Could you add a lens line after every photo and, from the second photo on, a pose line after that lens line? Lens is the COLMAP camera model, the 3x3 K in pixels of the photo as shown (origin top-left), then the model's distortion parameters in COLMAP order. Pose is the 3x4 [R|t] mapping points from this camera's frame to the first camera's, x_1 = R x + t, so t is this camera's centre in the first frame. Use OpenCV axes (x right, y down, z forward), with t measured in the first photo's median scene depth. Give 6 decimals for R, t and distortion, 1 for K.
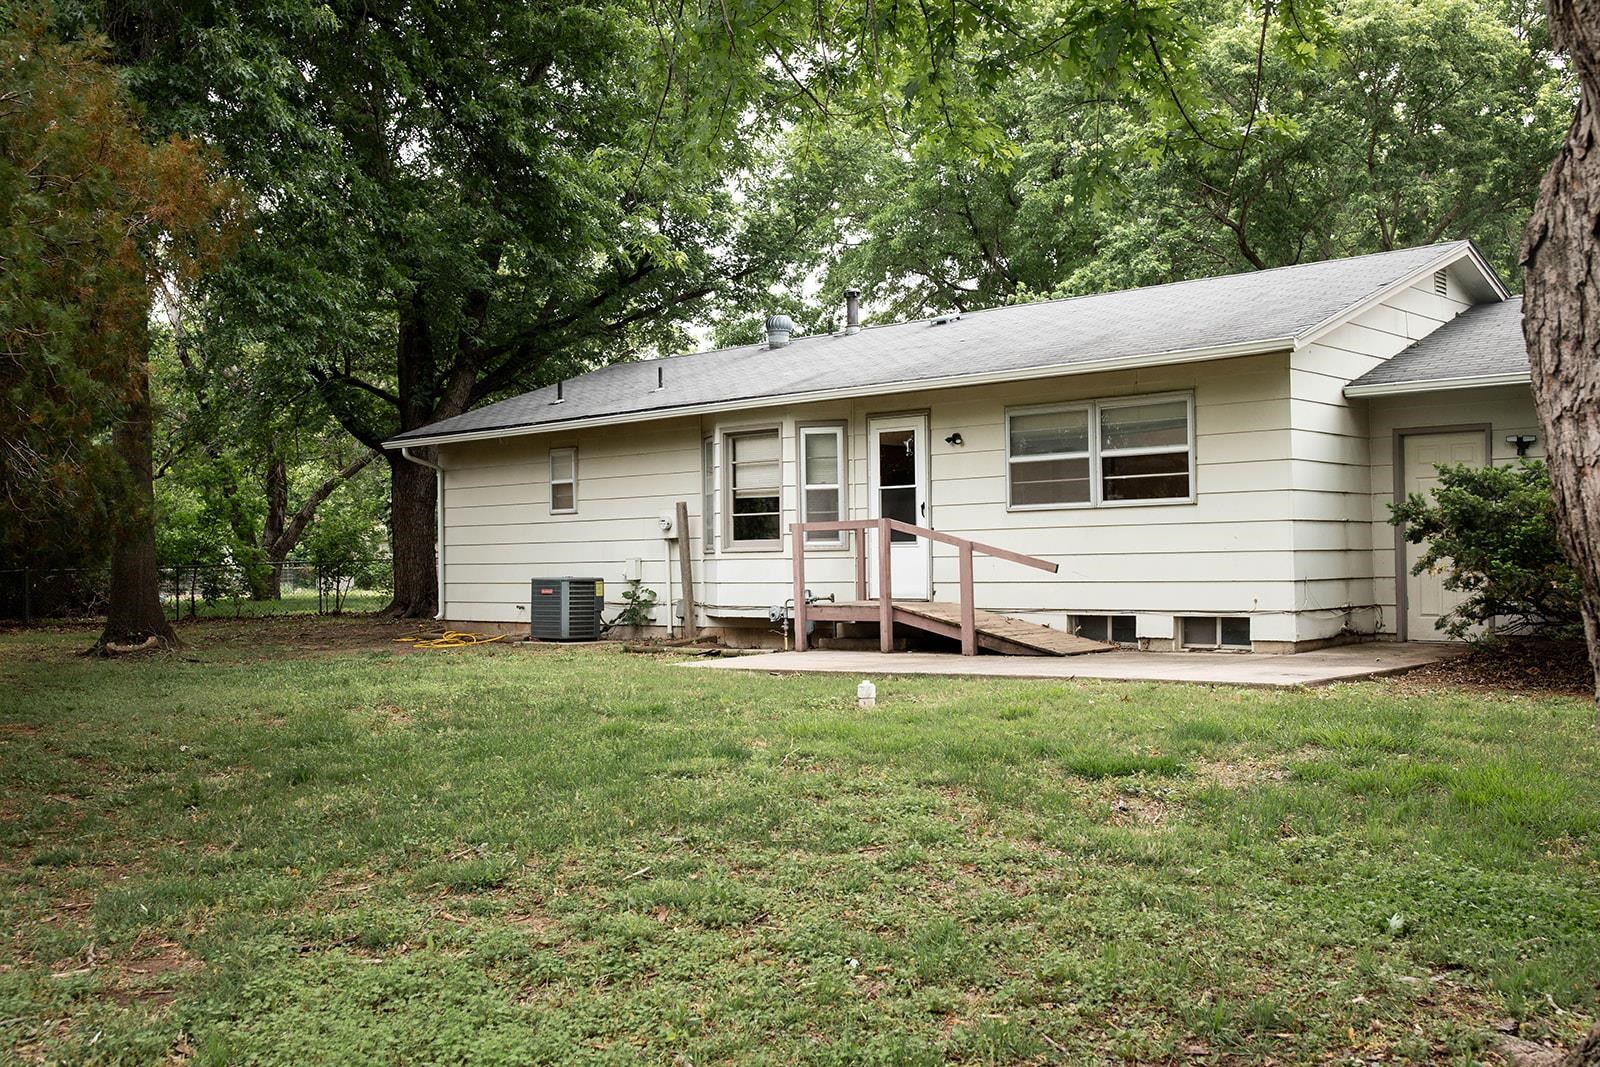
lens RADIAL K [[1571.3, 0, 800.0], [0, 1571.3, 533.5], [0, 0, 1]] dist [0.001931, -0.016664]
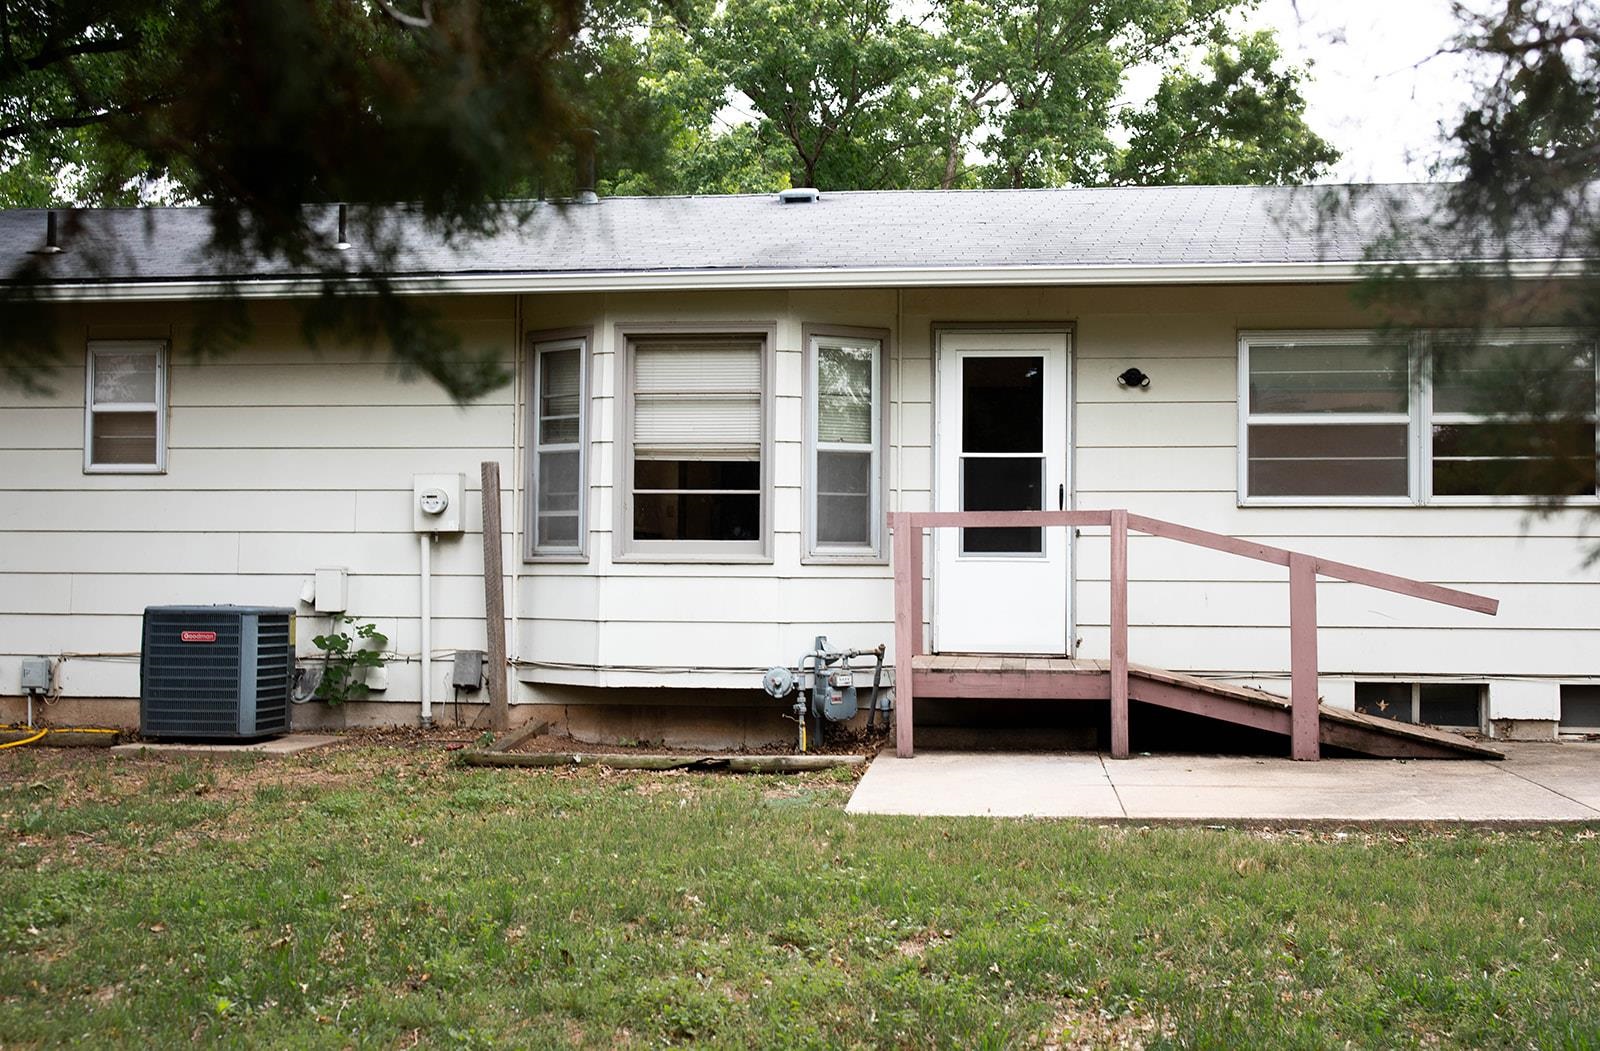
lens RADIAL K [[1644.2, 0, 761.2], [0, 1644.2, 552.8], [0, 0, 1]] dist [-0.000915, -0.005986]
pose [[0.811137, 0.025919, 0.584282, -0.345966], [-0.028615, 0.999580, -0.004617, 0.010389], [-0.584156, -0.012975, 0.811538, 0.559061]]
